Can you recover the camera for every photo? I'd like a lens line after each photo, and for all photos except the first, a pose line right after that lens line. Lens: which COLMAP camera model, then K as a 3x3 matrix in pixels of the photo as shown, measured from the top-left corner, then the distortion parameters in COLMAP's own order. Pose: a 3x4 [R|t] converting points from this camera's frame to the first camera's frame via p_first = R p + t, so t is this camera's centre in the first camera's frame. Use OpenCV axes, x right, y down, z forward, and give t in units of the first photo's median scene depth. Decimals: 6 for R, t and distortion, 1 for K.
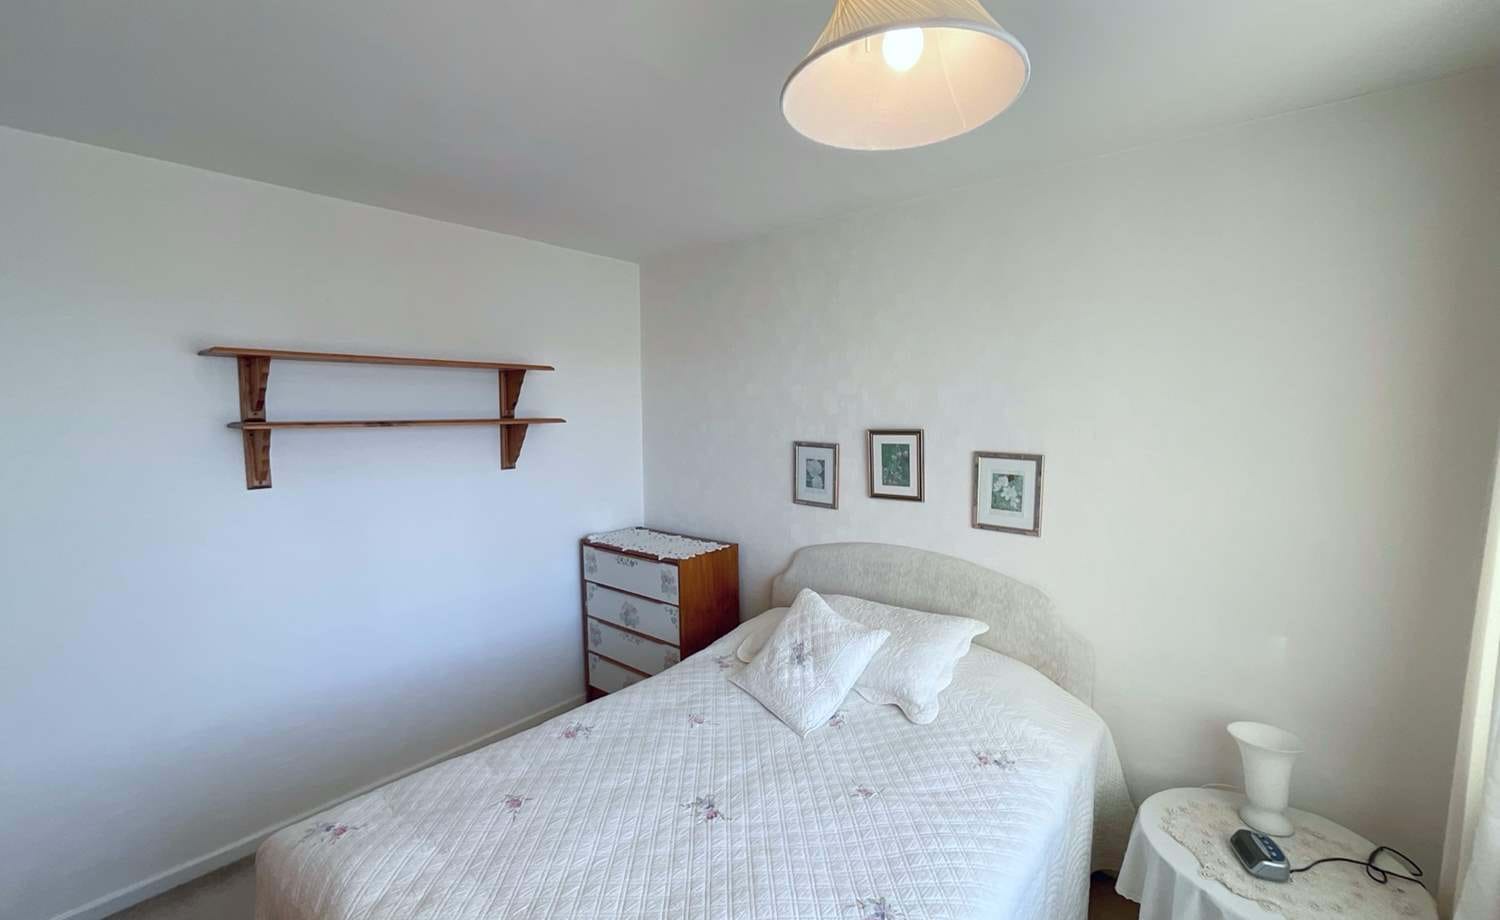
lens RADIAL K [[607.8, 0, 750.0], [0, 607.8, 460.0], [0, 0, 1]] dist [-0.001042, 0.000246]
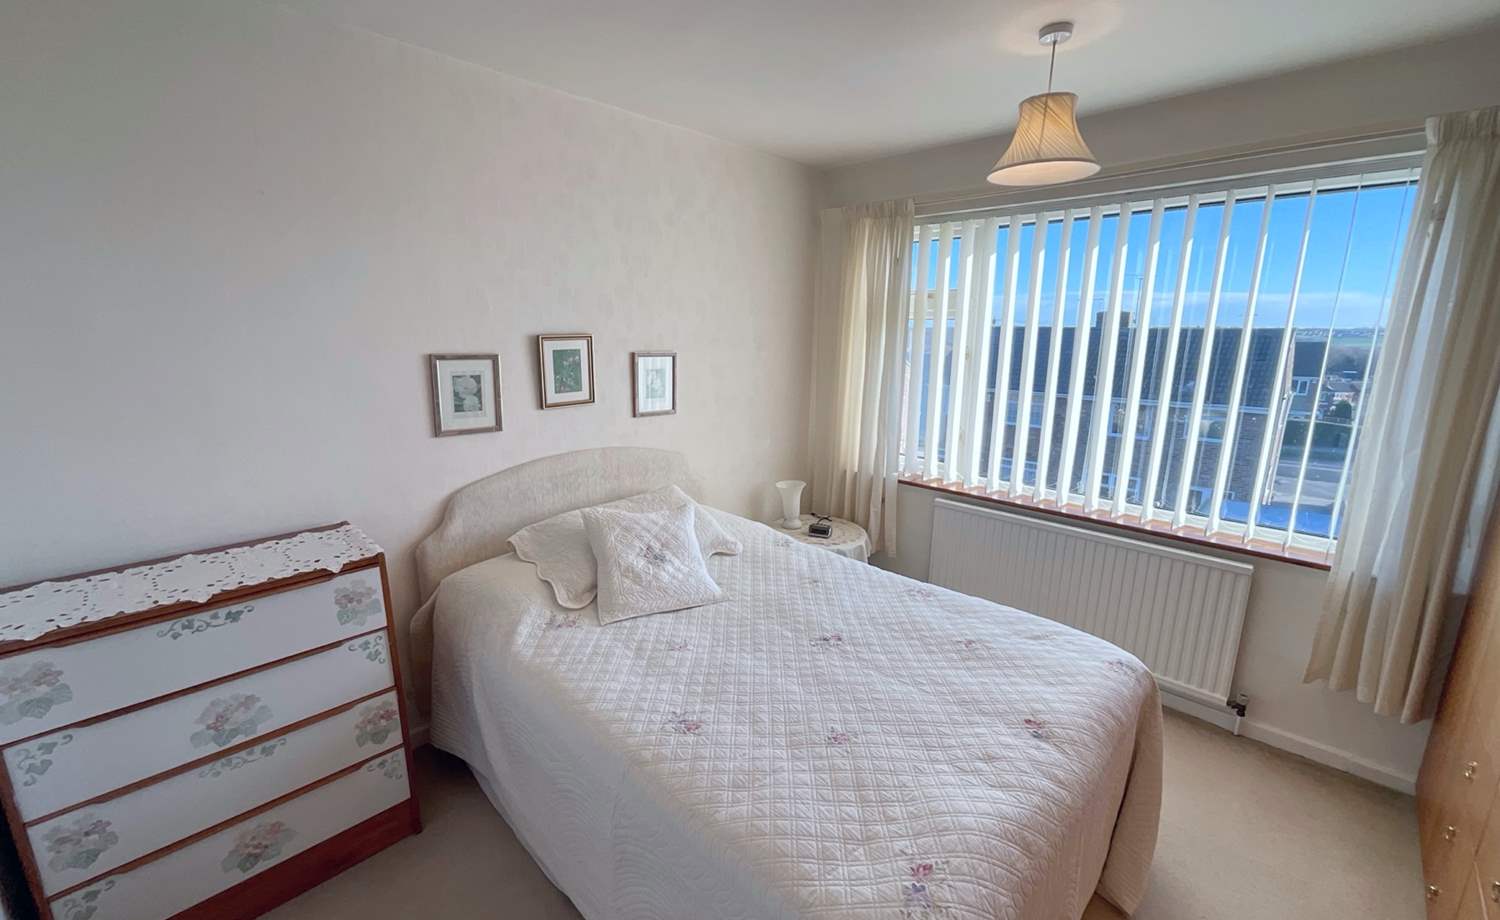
lens RADIAL K [[607.8, 0, 750.0], [0, 607.8, 460.0], [0, 0, 1]] dist [-0.001042, 0.000246]
pose [[0.079754, -0.207706, 0.974935, -0.703806], [0.077418, 0.976387, 0.201682, -0.026036], [-0.993804, 0.059393, 0.093951, 0.593709]]
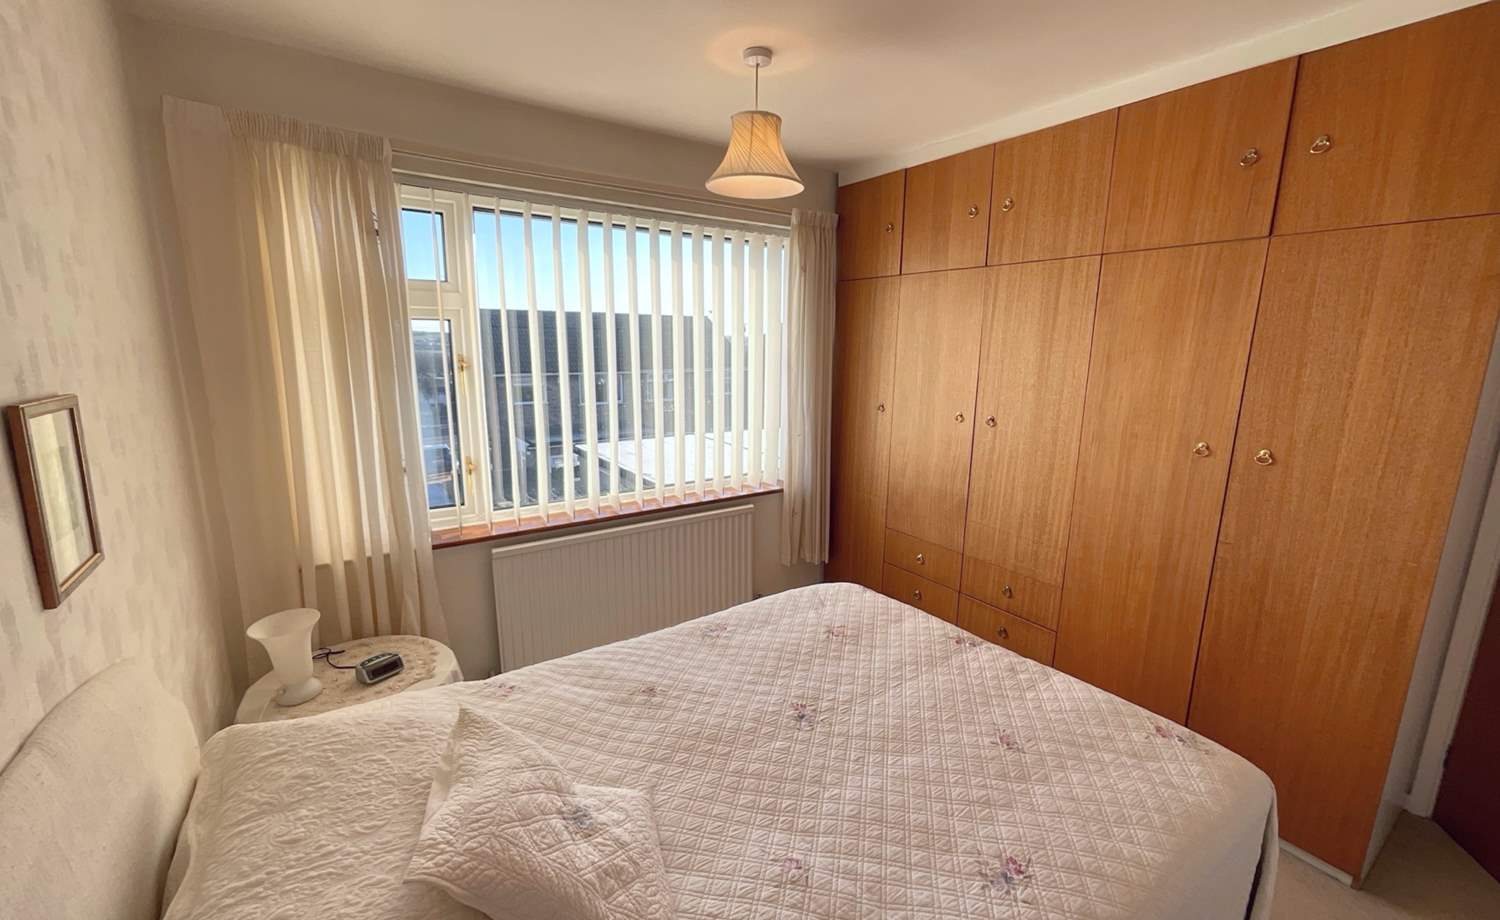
lens RADIAL K [[607.8, 0, 750.0], [0, 607.8, 460.0], [0, 0, 1]] dist [-0.001042, 0.000246]
pose [[-0.965576, -0.056916, 0.253818, -0.126233], [0.015427, 0.961521, 0.274297, -0.065905], [-0.259663, 0.268771, -0.927544, 1.075278]]
